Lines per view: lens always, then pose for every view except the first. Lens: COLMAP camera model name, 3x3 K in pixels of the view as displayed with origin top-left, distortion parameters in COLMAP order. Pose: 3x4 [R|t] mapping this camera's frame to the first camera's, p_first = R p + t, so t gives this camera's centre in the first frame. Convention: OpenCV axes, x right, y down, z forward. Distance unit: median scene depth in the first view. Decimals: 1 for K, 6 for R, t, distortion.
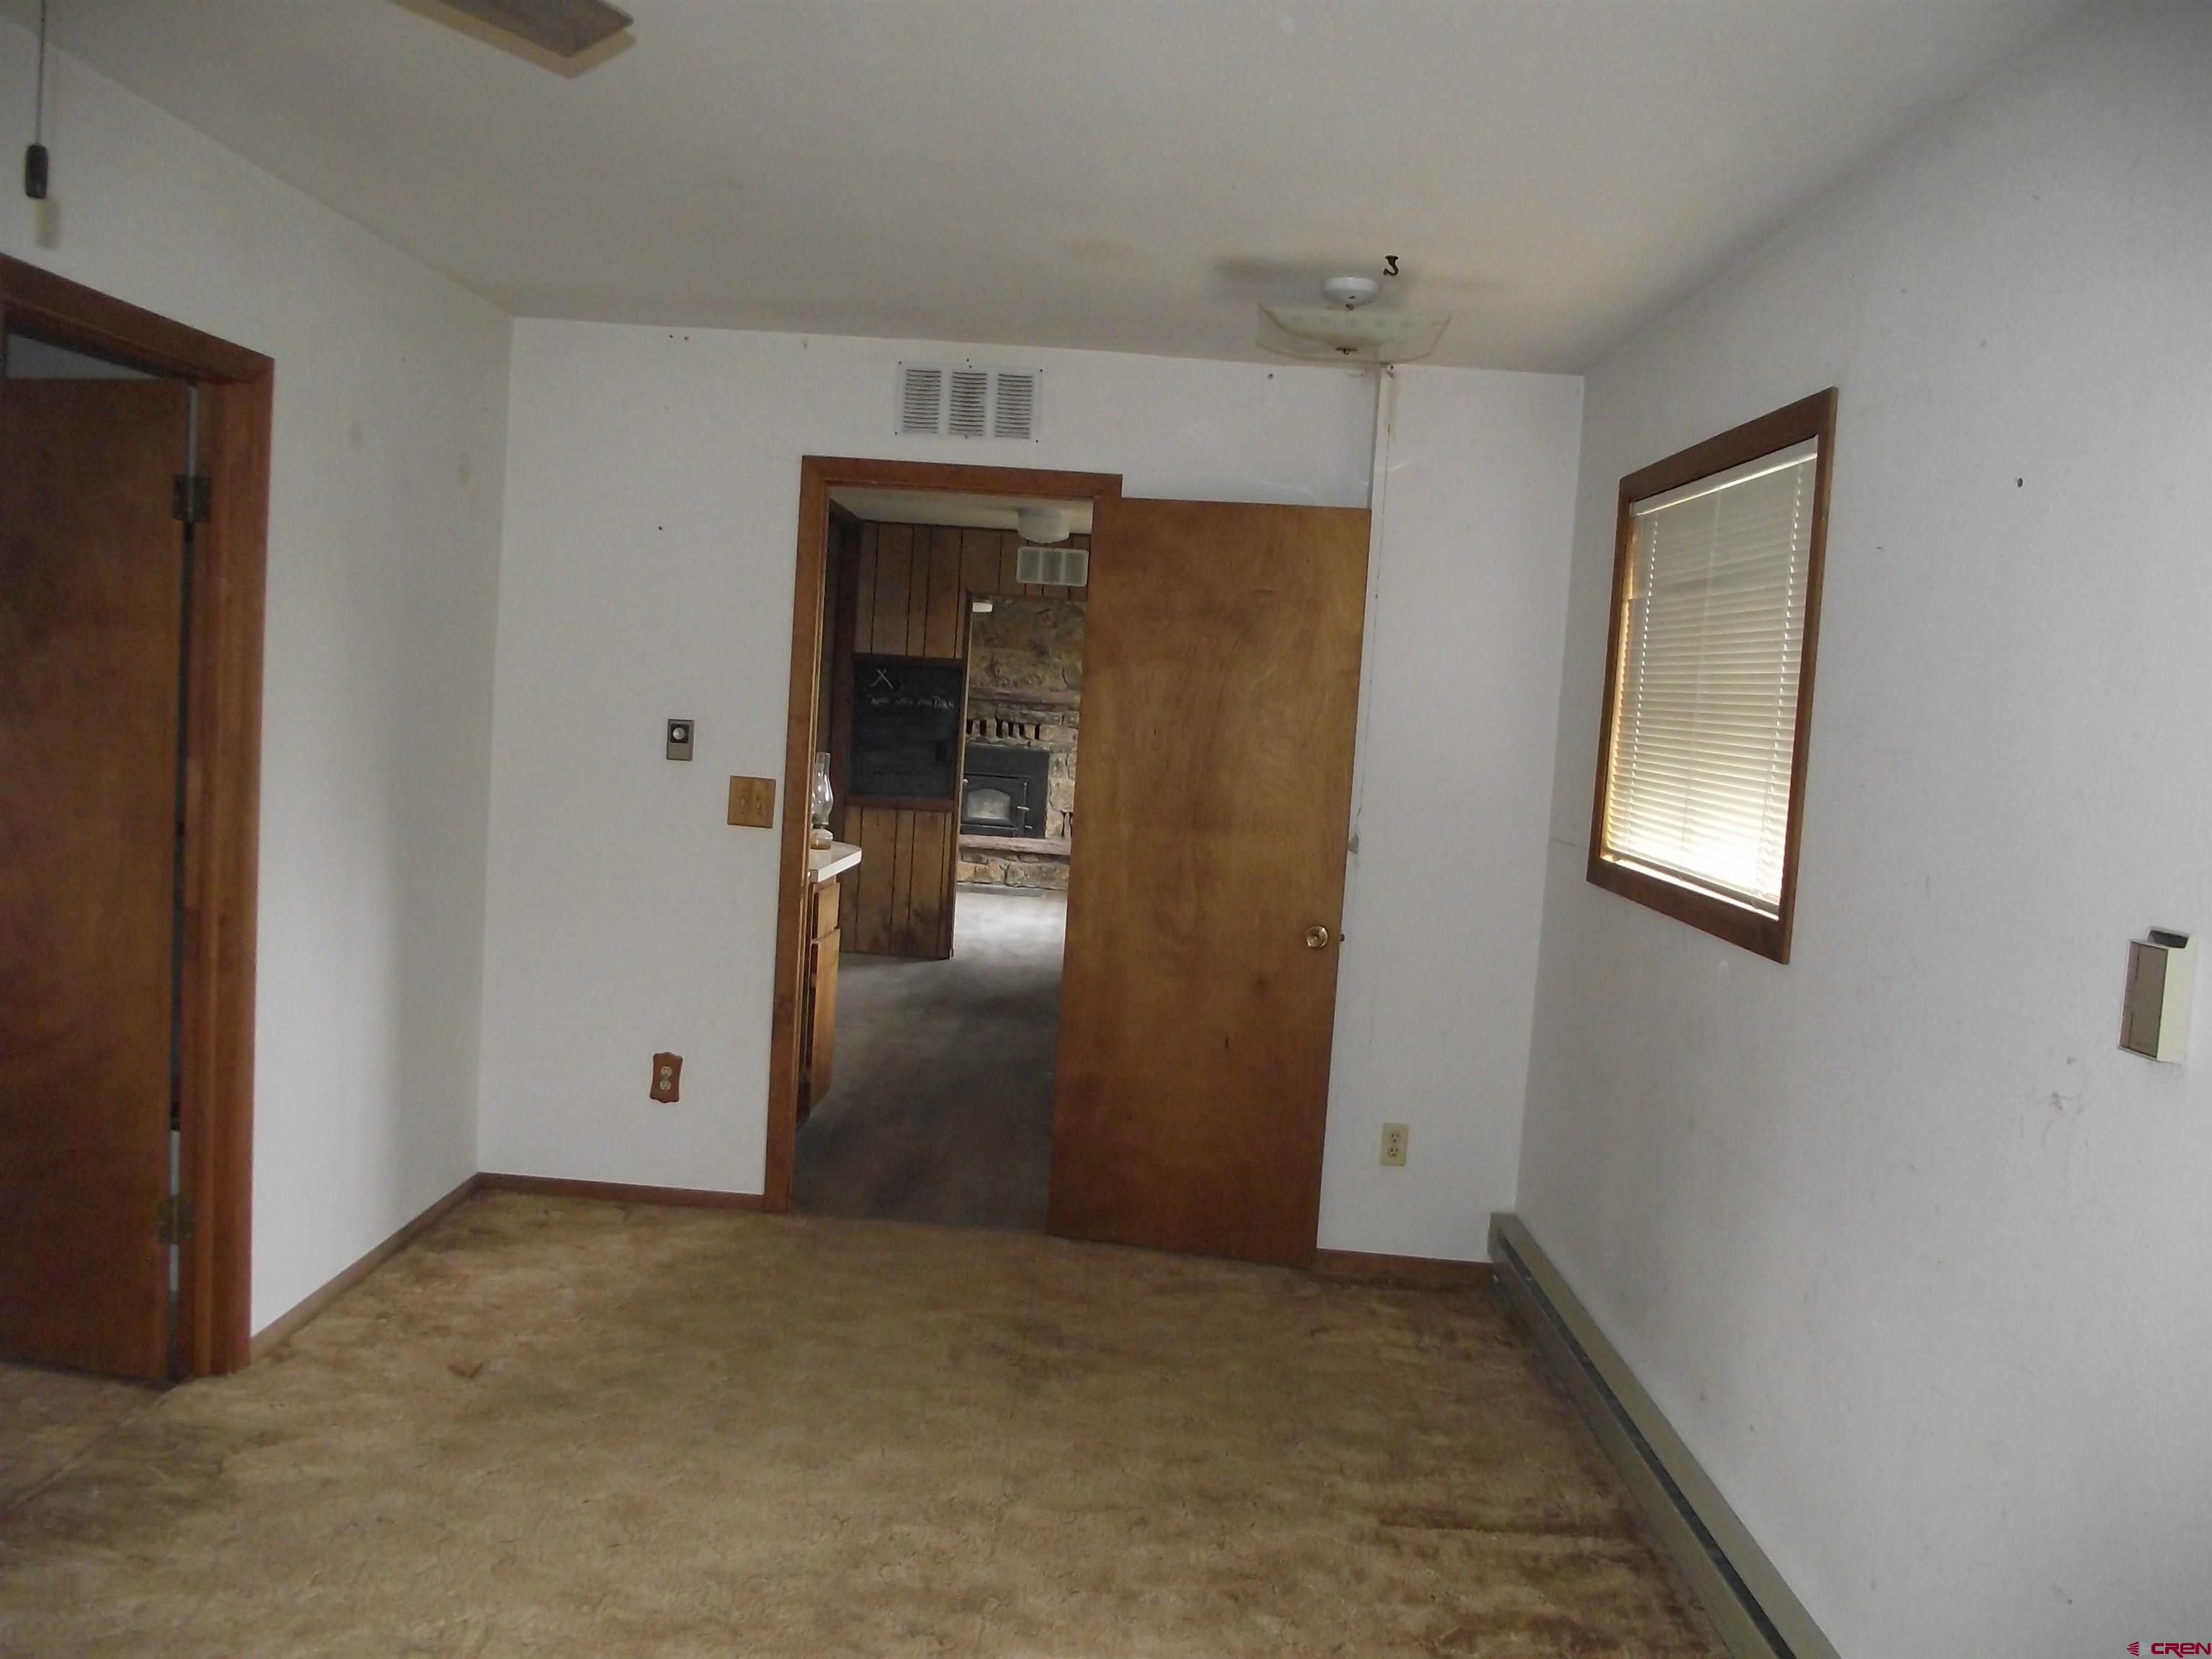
lens RADIAL K [[1820.5, 0, 1062.0], [0, 1820.5, 822.2], [0, 0, 1]] dist [-0.064628, 0.016974]
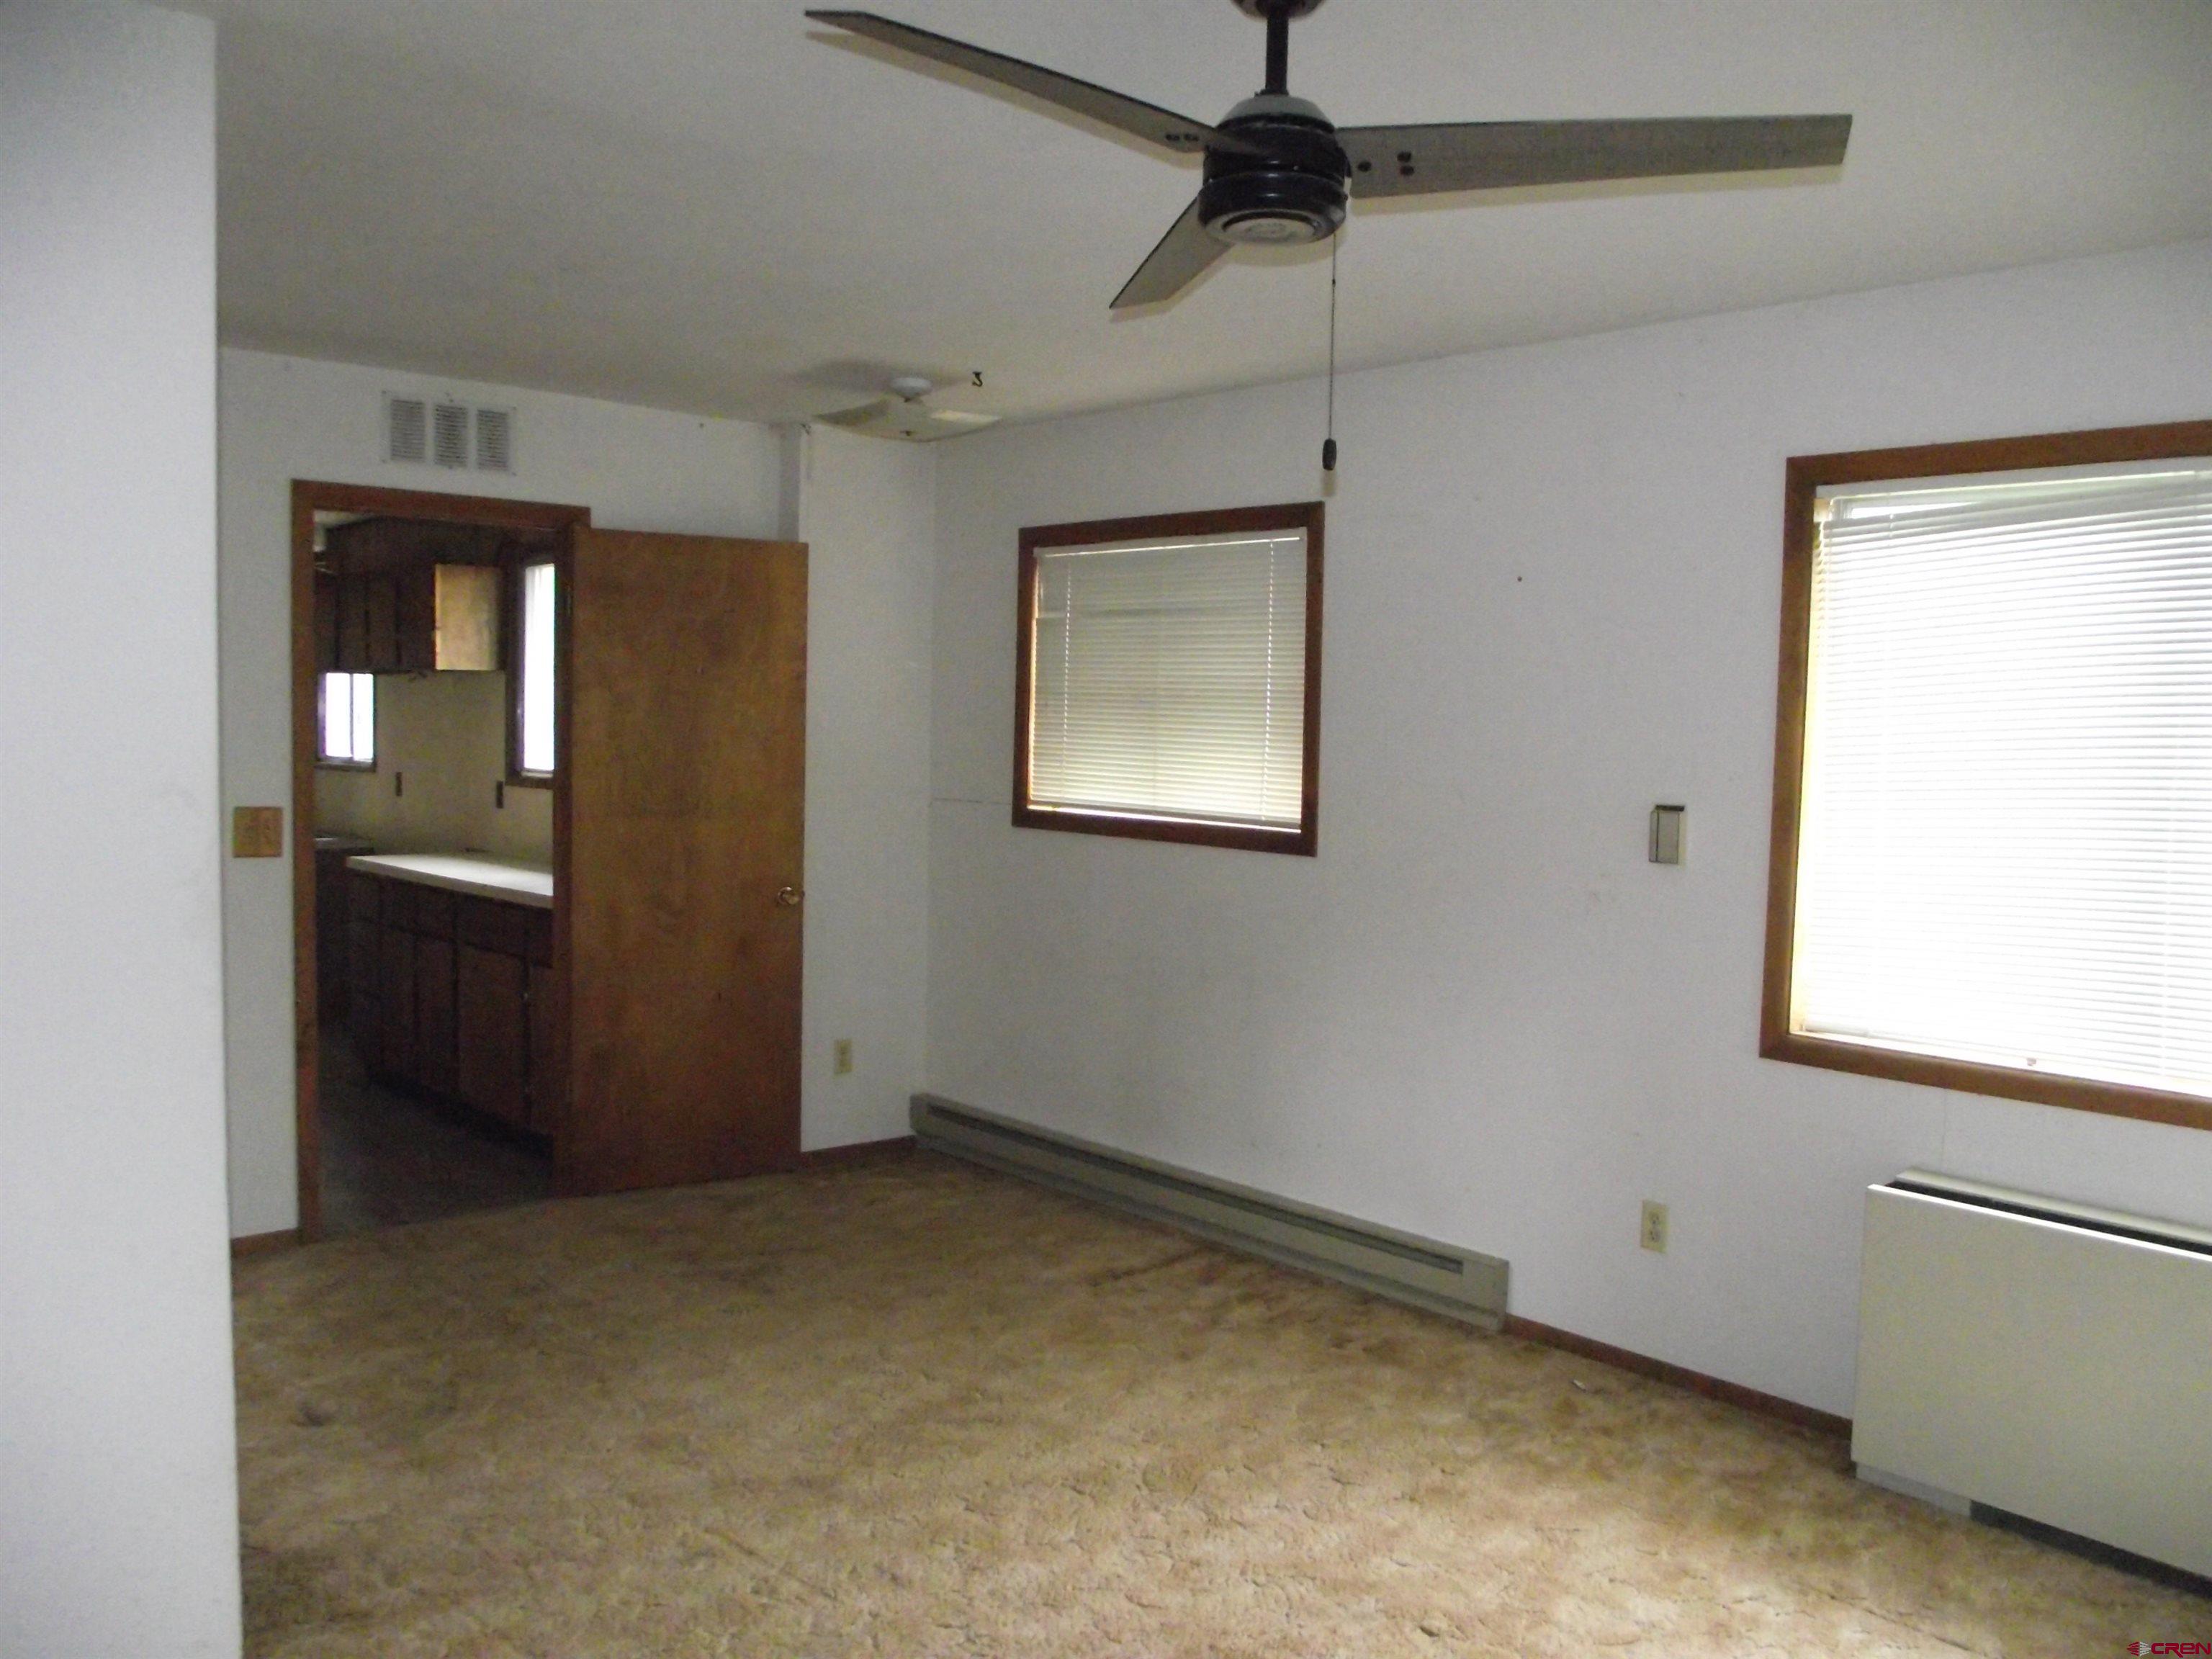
lens RADIAL K [[1820.5, 0, 1203.6], [0, 1820.5, 826.7], [0, 0, 1]] dist [-0.064628, 0.016974]
pose [[0.684760, -0.095681, 0.722461, -0.598741], [0.077081, 0.995292, 0.058757, -0.036248], [-0.724681, 0.015454, 0.688911, -0.037957]]
